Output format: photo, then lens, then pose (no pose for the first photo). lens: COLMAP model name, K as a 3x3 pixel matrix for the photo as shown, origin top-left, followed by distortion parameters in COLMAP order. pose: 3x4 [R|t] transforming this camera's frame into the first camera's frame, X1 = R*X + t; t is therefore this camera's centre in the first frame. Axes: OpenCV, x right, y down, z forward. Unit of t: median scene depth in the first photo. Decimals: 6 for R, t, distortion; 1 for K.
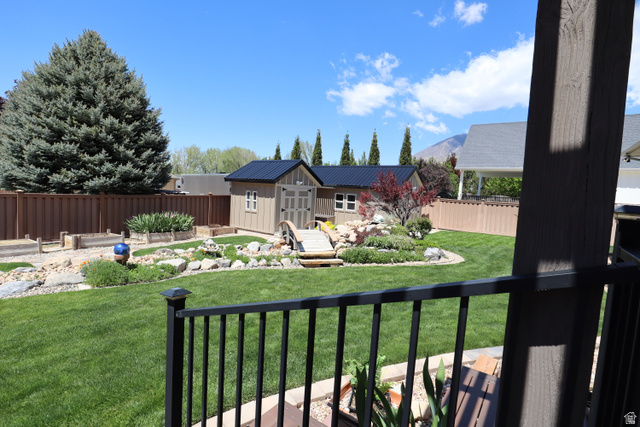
lens RADIAL K [[323.3, 0, 322.7], [0, 323.3, 211.4], [0, 0, 1]] dist [-0.041392, 0.011769]
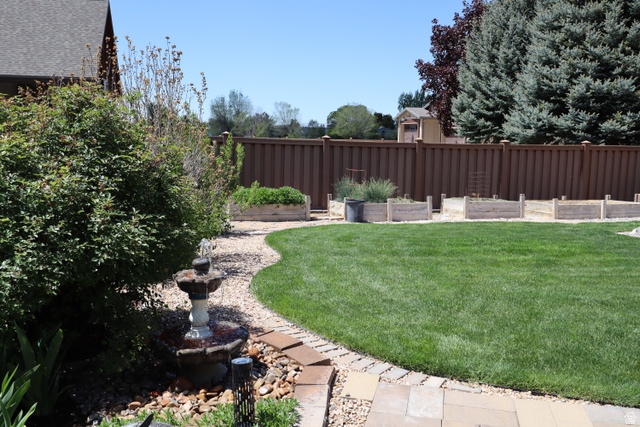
lens RADIAL K [[613.0, 0, 321.4], [0, 613.0, 216.6], [0, 0, 1]] dist [0.010154, 0.000000]
pose [[0.775998, 0.043825, -0.629211, -0.372613], [-0.016111, 0.998635, 0.049687, 0.045790], [0.630530, -0.028420, 0.775645, -0.522203]]
